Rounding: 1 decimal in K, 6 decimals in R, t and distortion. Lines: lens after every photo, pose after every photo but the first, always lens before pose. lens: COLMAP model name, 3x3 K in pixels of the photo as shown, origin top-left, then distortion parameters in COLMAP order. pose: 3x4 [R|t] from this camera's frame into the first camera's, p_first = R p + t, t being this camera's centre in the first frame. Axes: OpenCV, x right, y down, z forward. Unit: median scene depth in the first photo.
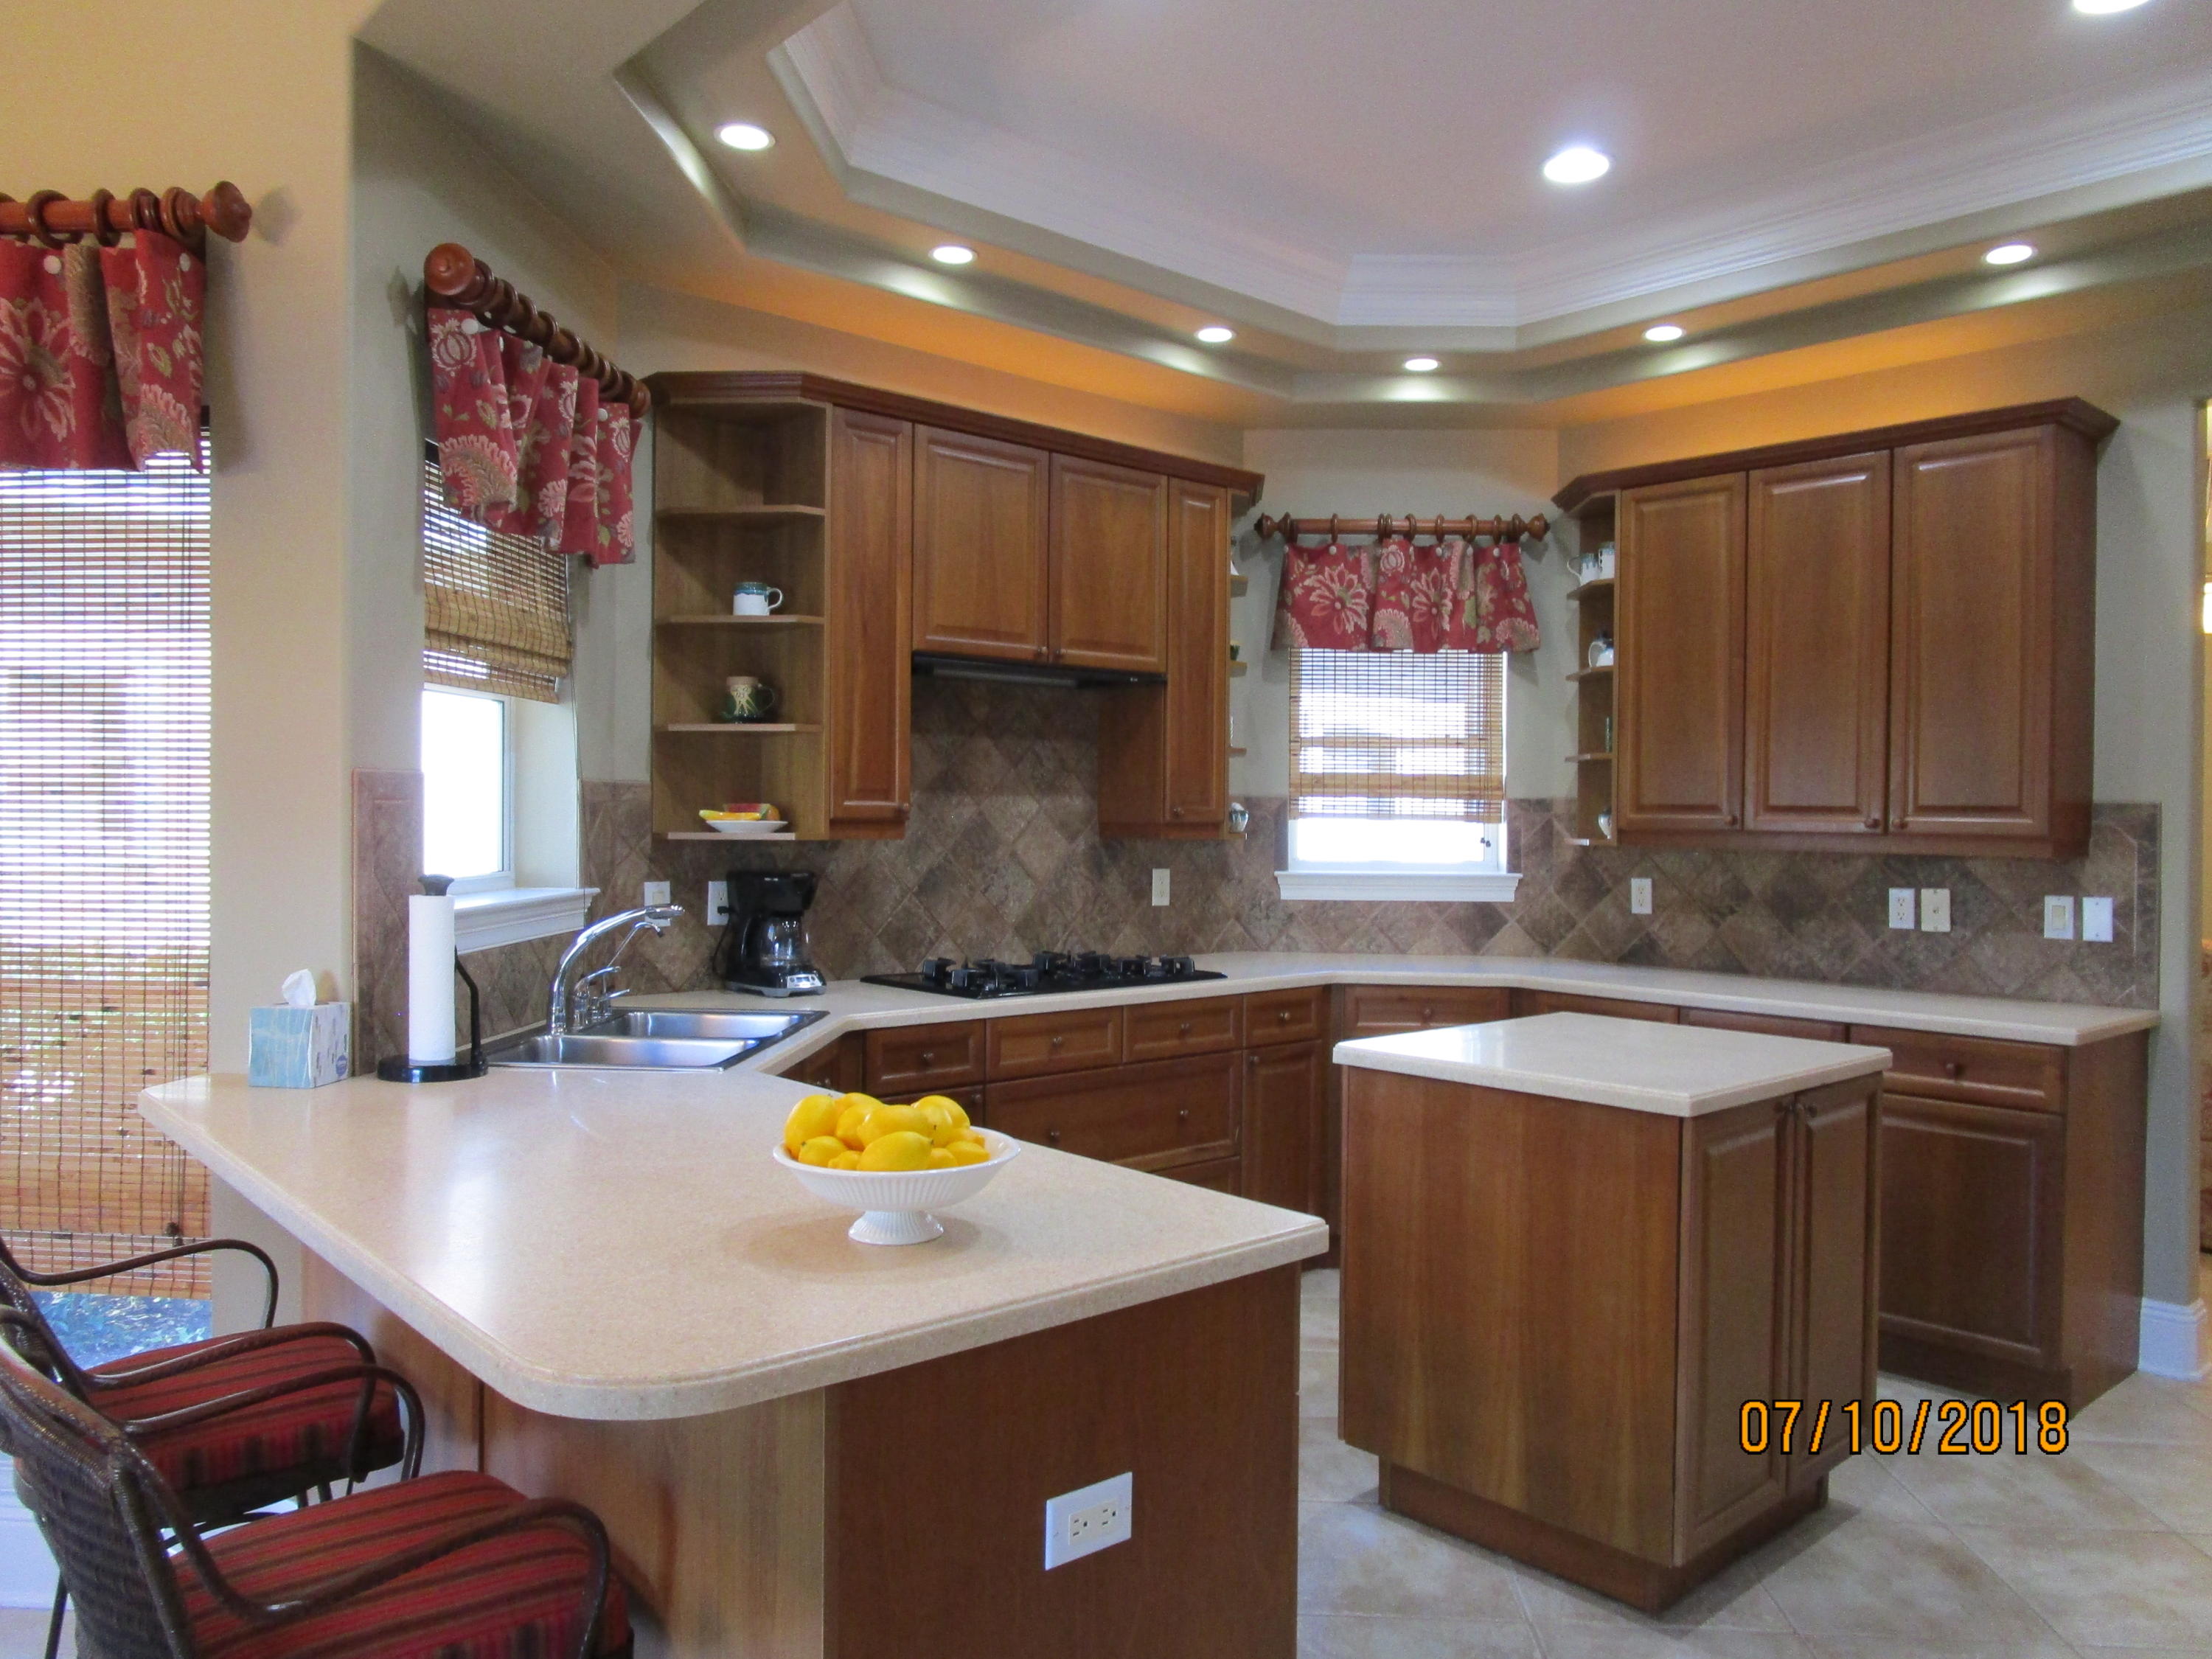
lens RADIAL K [[1586.0, 0, 1106.0], [0, 1586.0, 829.5], [0, 0, 1]] dist [-0.030743, 0.007935]
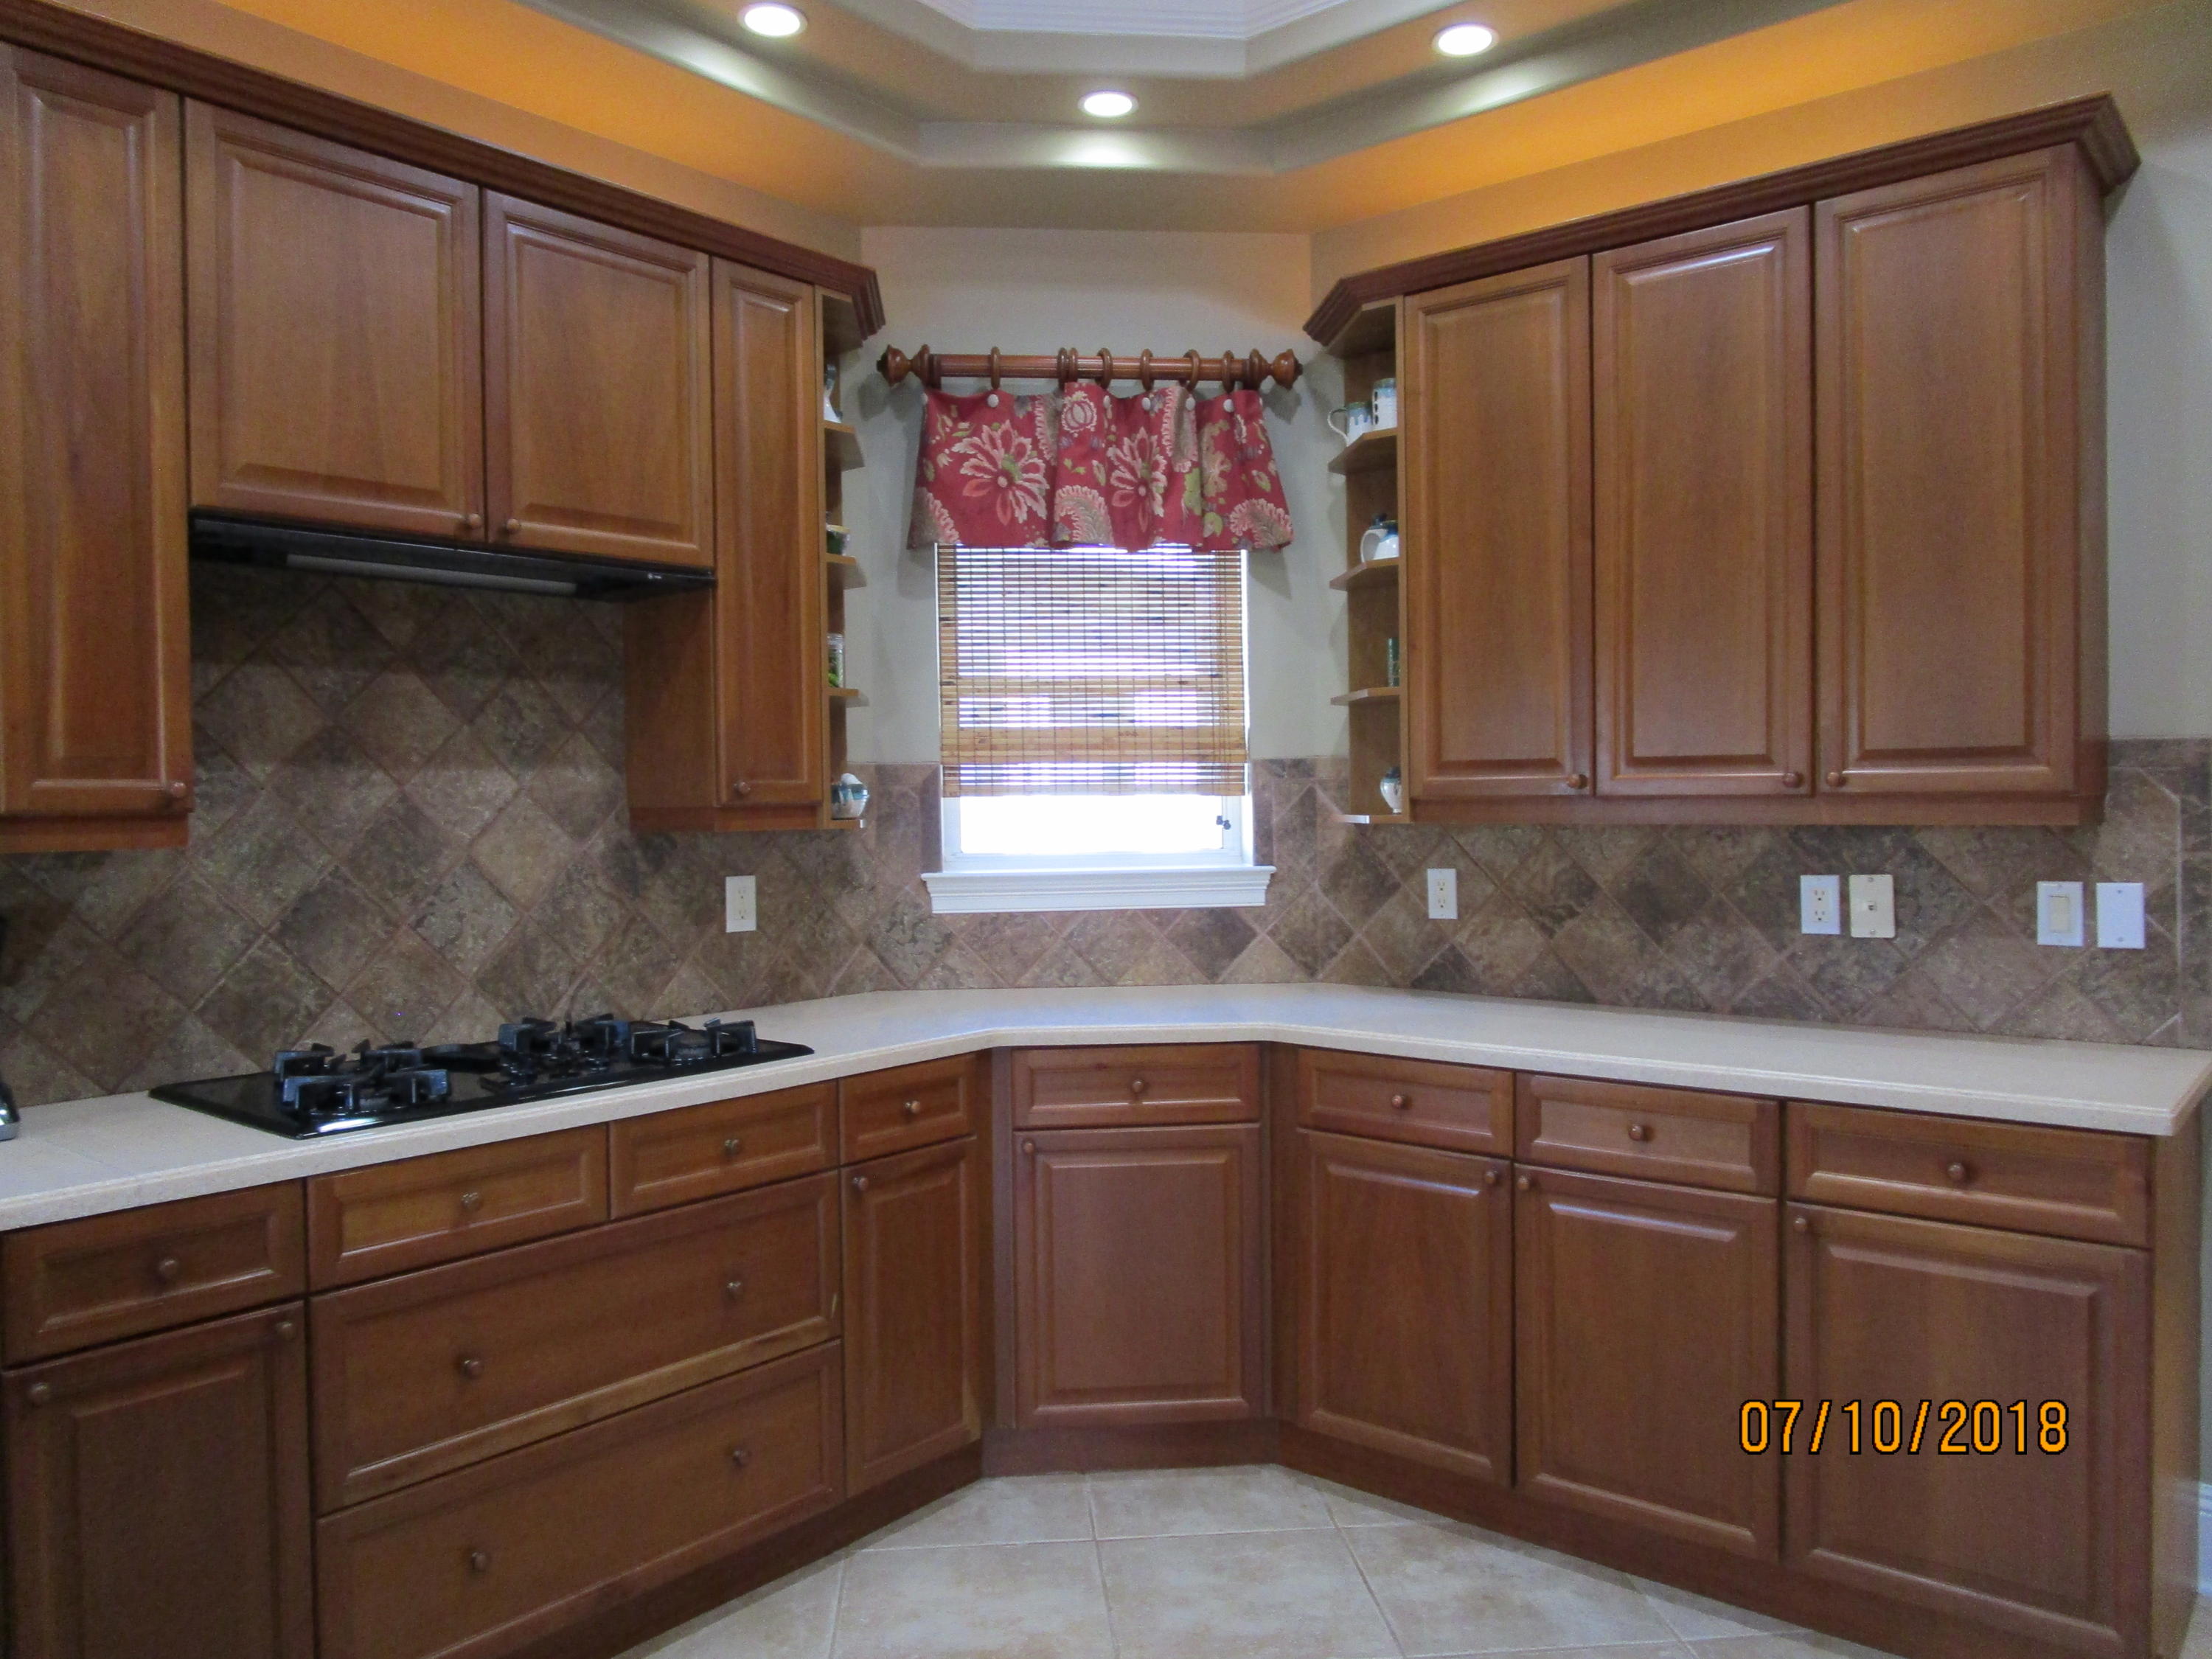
lens RADIAL K [[1586.0, 0, 1106.0], [0, 1586.0, 829.5], [0, 0, 1]] dist [-0.030743, 0.007935]
pose [[0.988786, -0.026987, 0.146879, 0.093622], [0.025480, 0.999602, 0.012132, 0.001435], [-0.147148, -0.008254, 0.989080, 0.344135]]
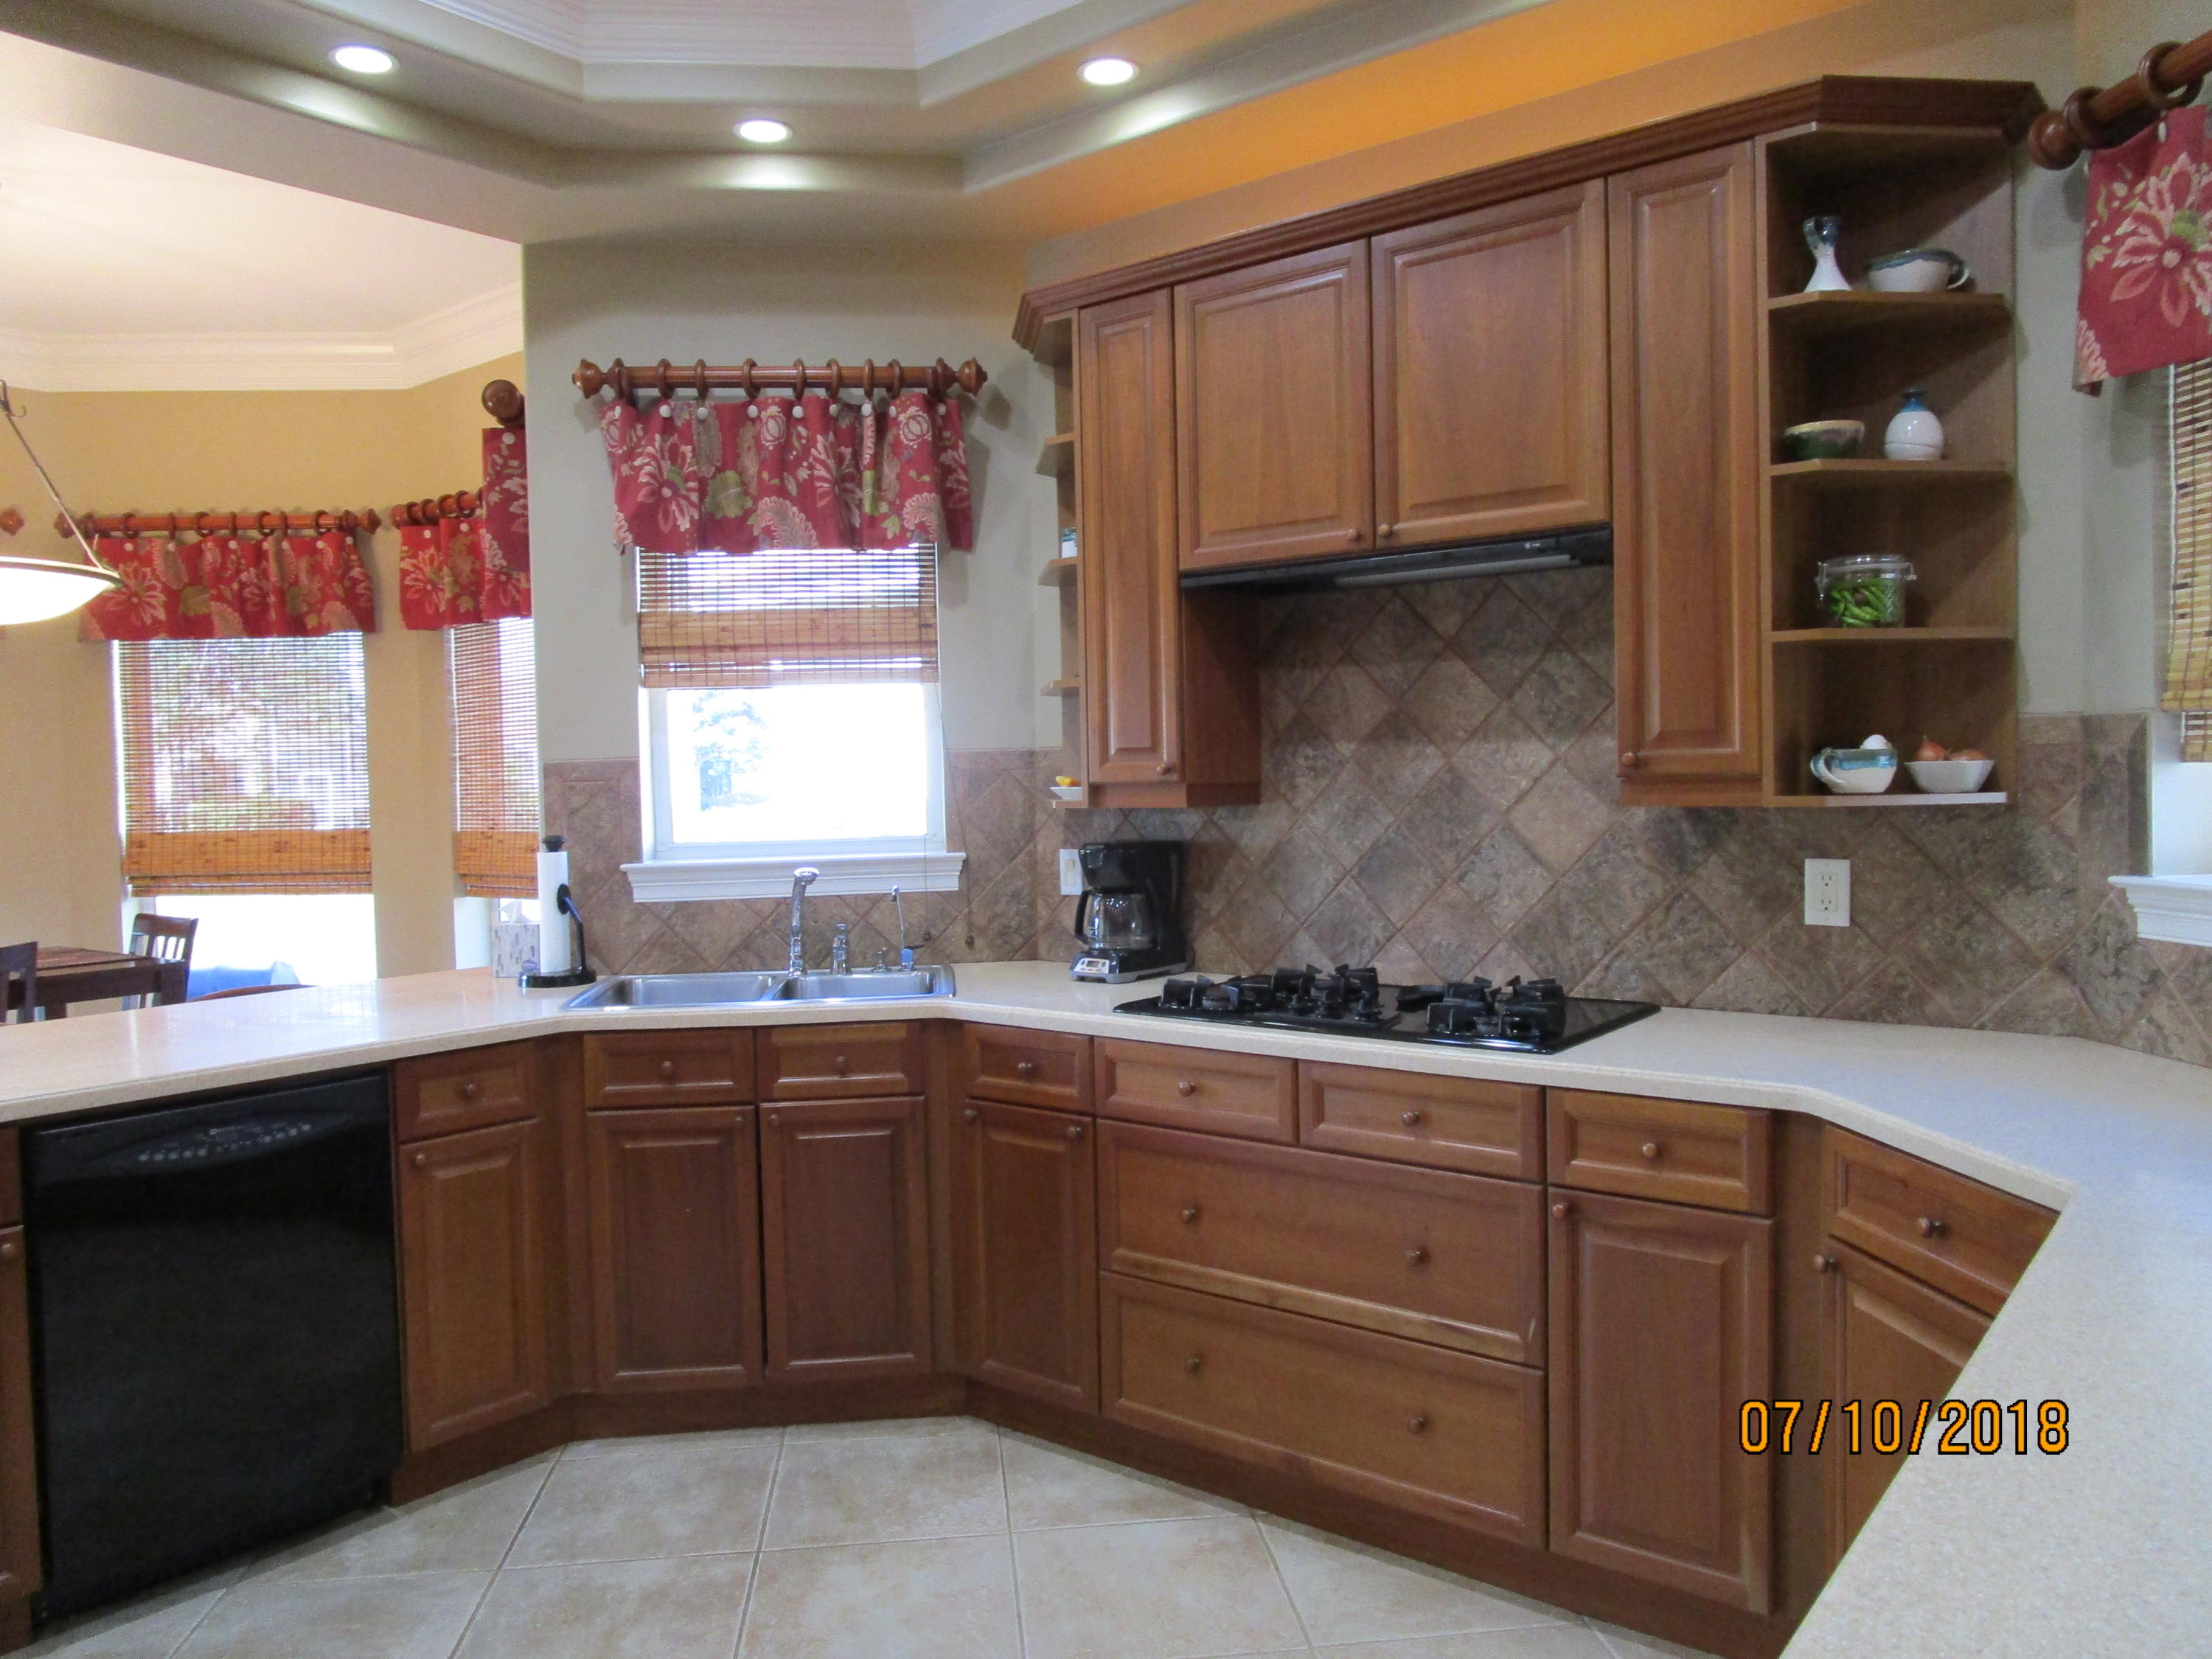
lens RADIAL K [[1589.1, 0, 1112.2], [0, 1589.1, 825.6], [0, 0, 1]] dist [-0.027288, 0.006495]
pose [[0.160873, 0.020436, -0.986764, 0.563474], [0.014074, 0.999636, 0.022997, -0.003000], [0.986875, -0.017588, 0.160527, 0.704147]]
